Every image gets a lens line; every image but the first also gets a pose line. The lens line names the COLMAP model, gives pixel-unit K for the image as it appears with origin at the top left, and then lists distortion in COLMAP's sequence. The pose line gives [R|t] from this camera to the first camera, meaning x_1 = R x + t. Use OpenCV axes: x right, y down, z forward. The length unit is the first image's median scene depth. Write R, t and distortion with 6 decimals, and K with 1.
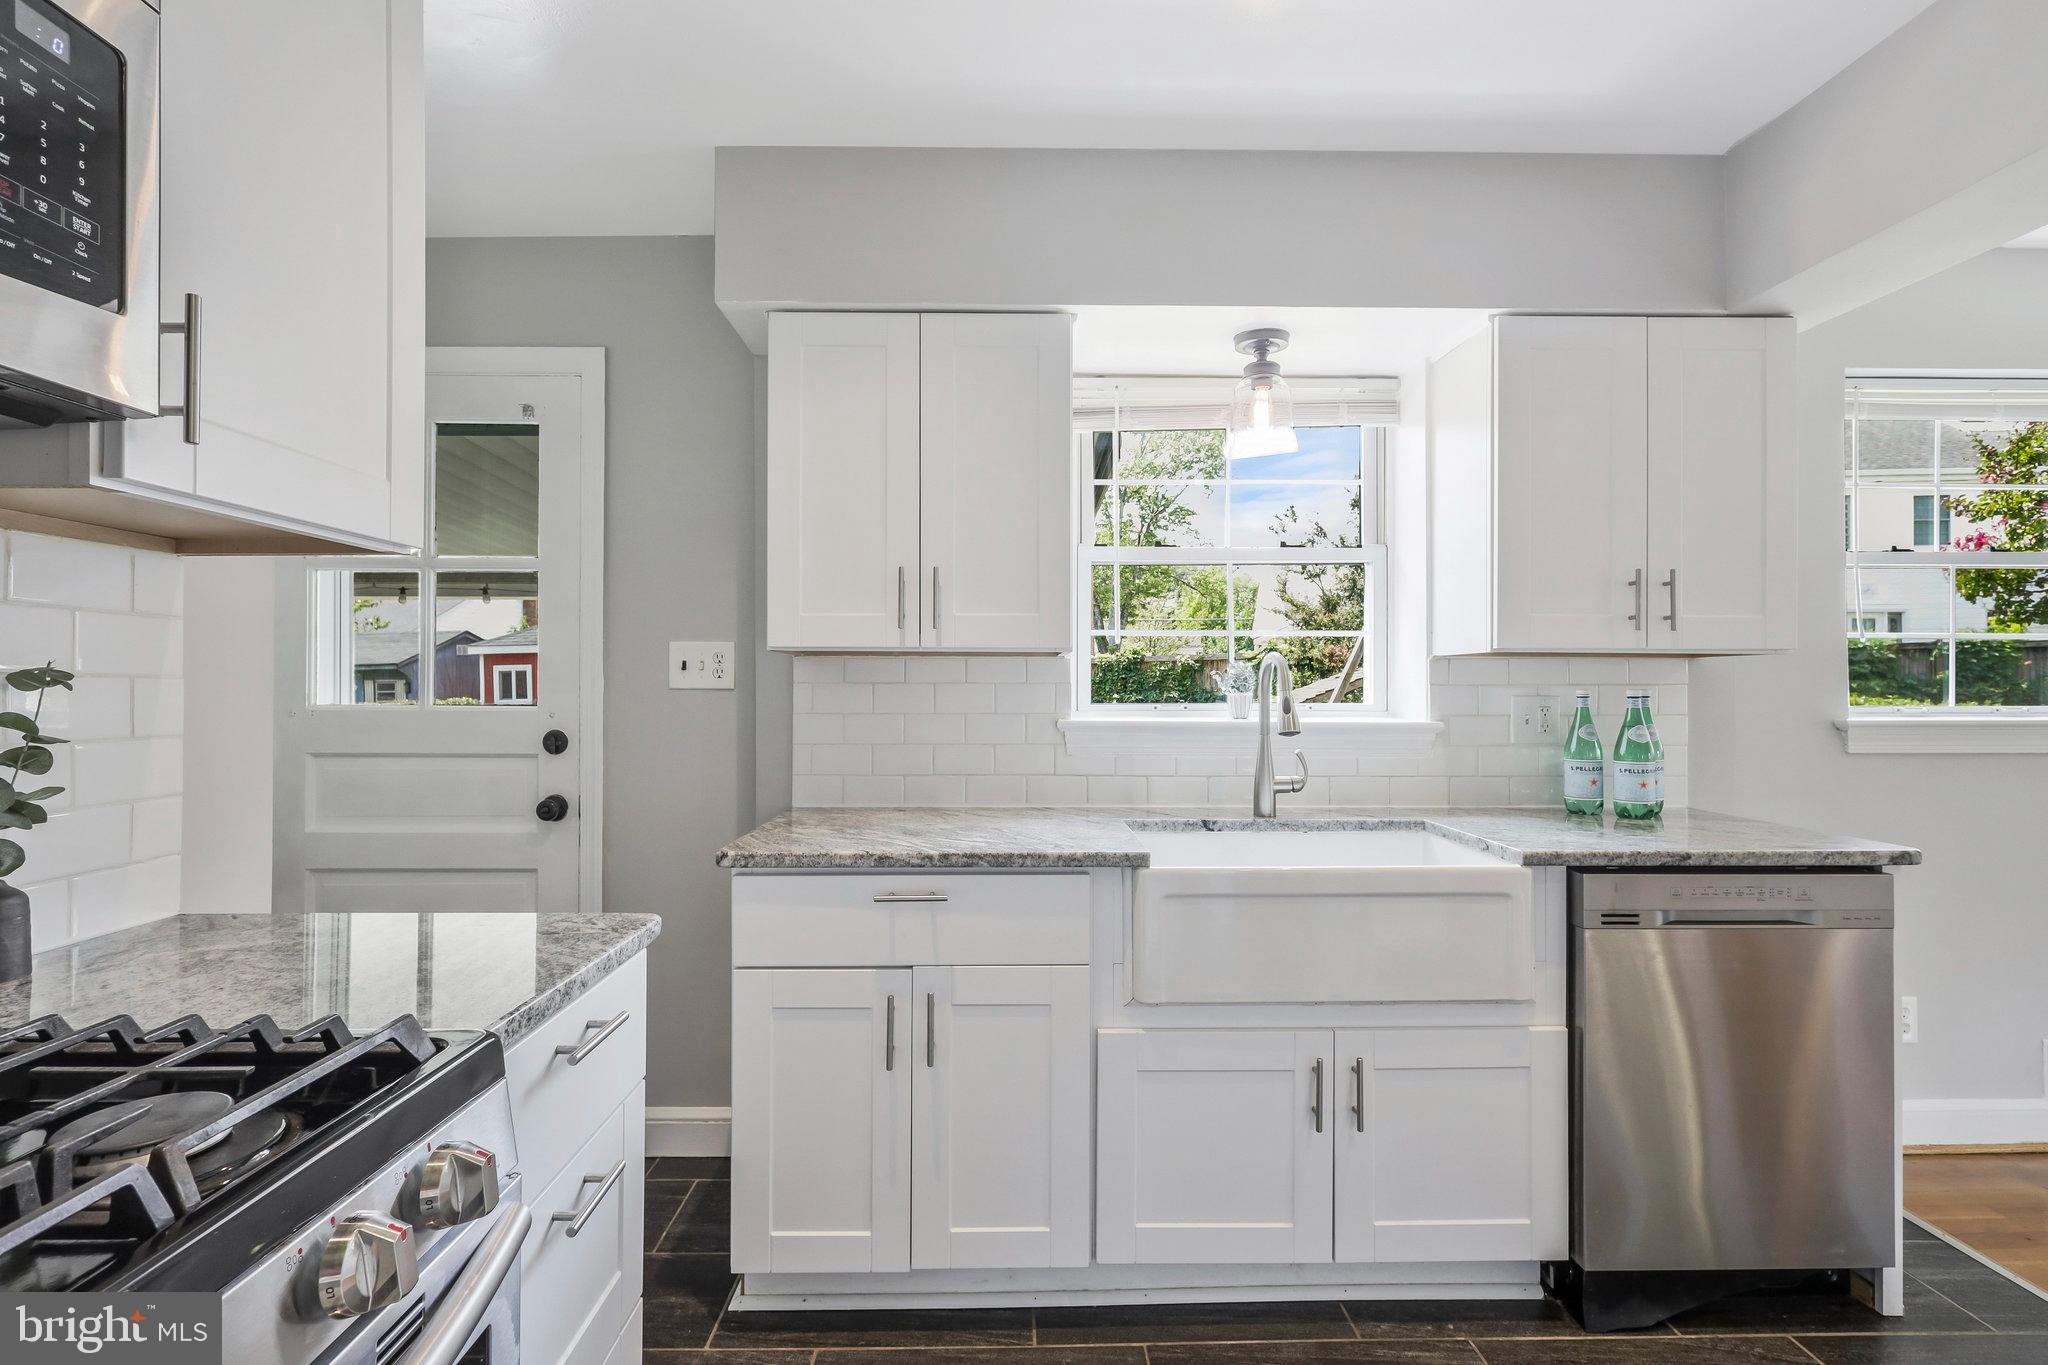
lens RADIAL K [[962.7, 0, 1018.8], [0, 962.7, 695.1], [0, 0, 1]] dist [-0.004680, 0.000503]
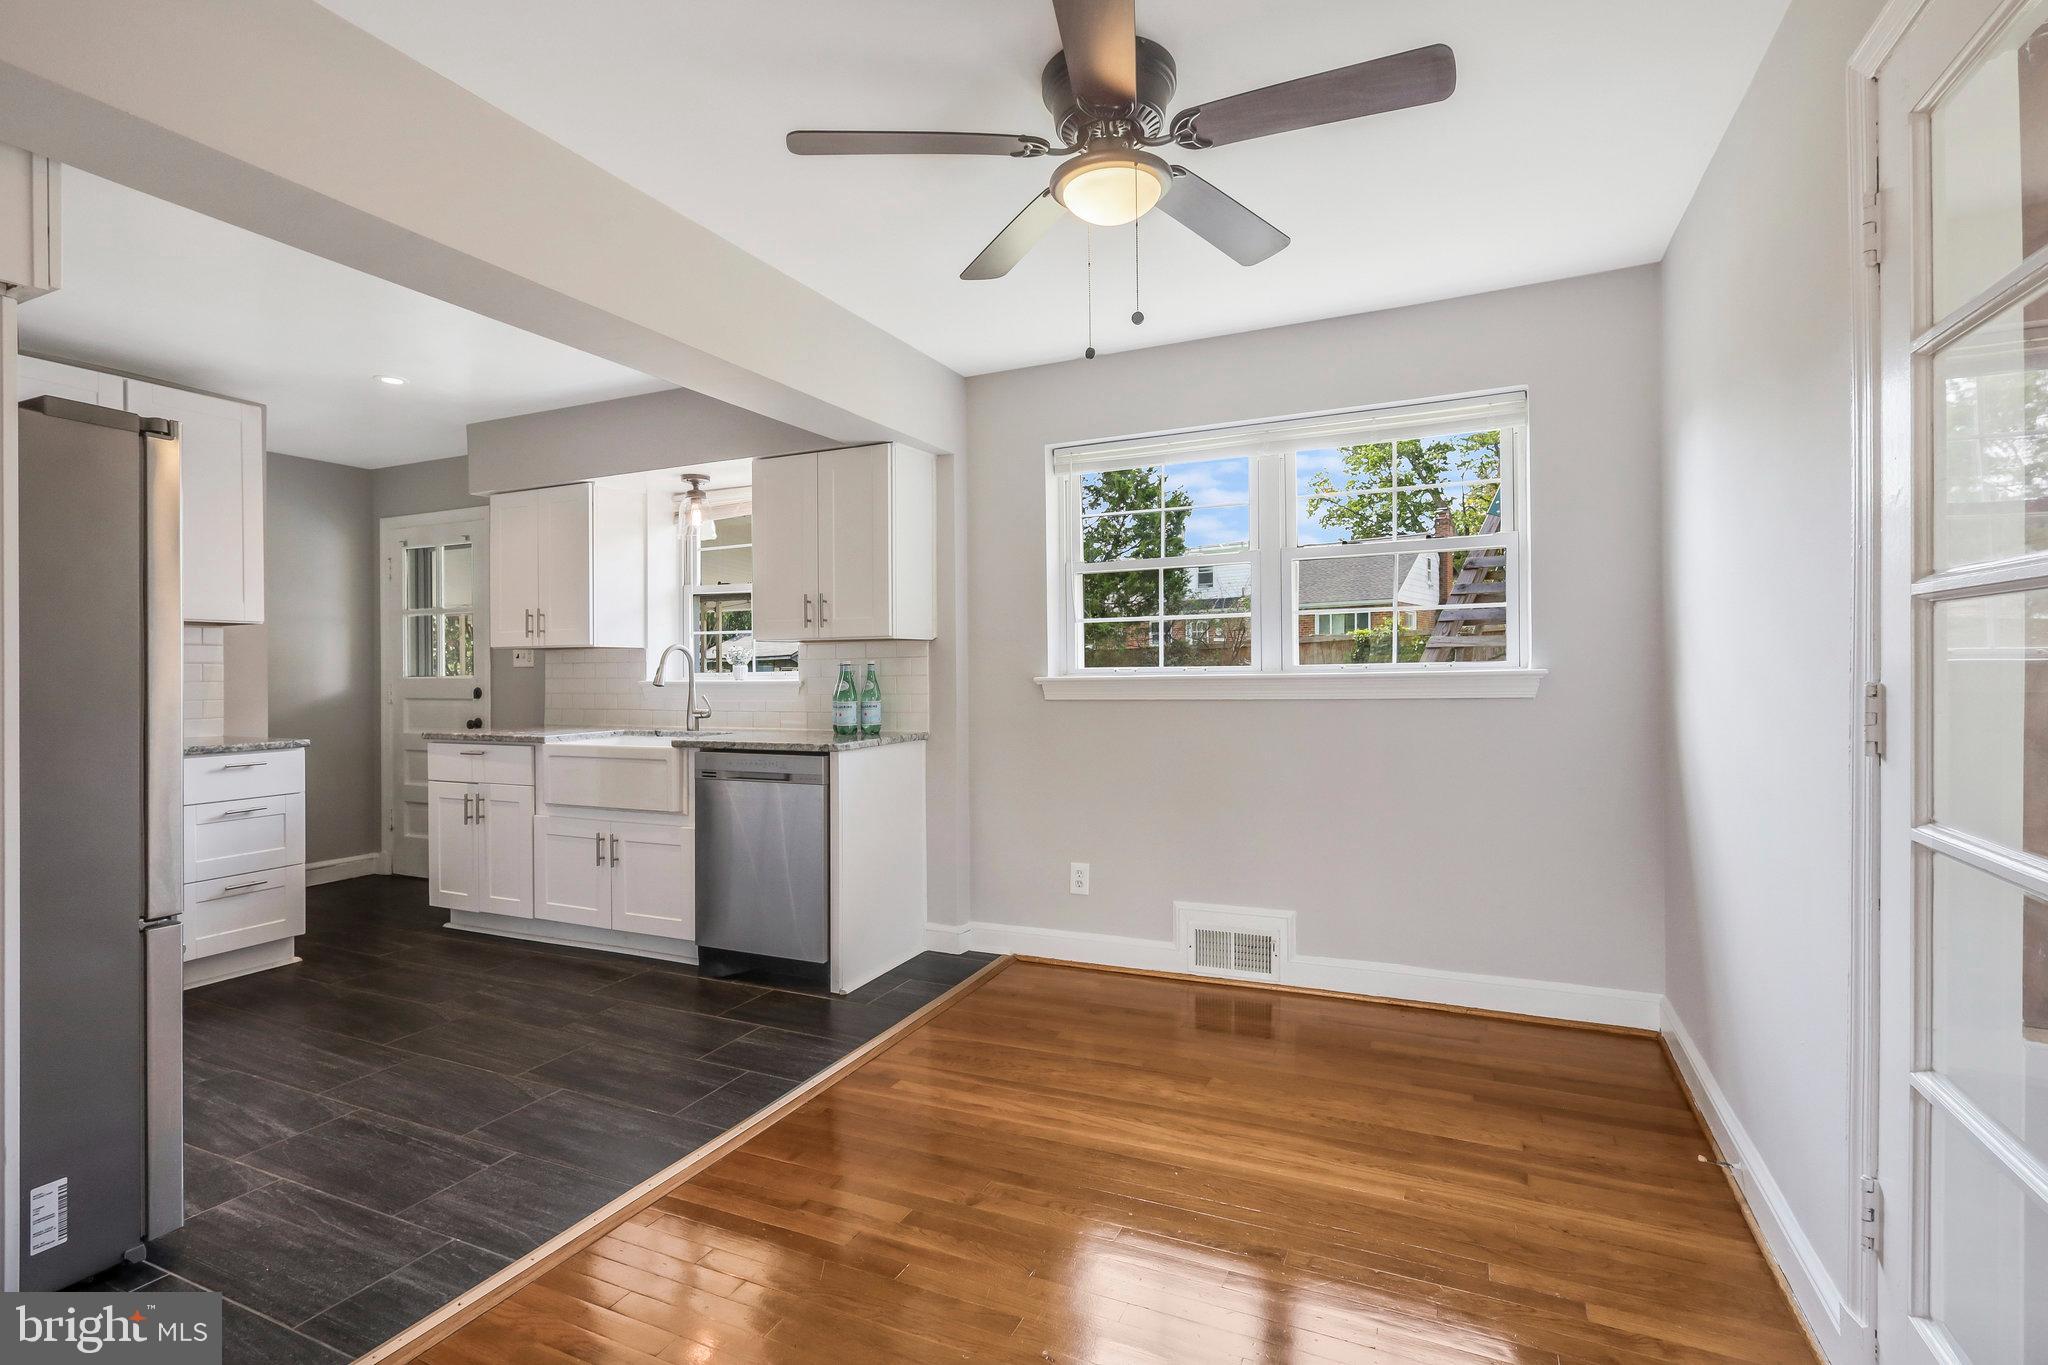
lens RADIAL K [[962.7, 0, 1028.2], [0, 962.7, 673.9], [0, 0, 1]] dist [-0.004680, 0.000503]
pose [[0.903389, -0.009795, -0.428710, 2.058901], [0.009302, 0.999951, -0.003244, 0.034025], [0.428721, -0.001057, 0.903436, -0.532152]]
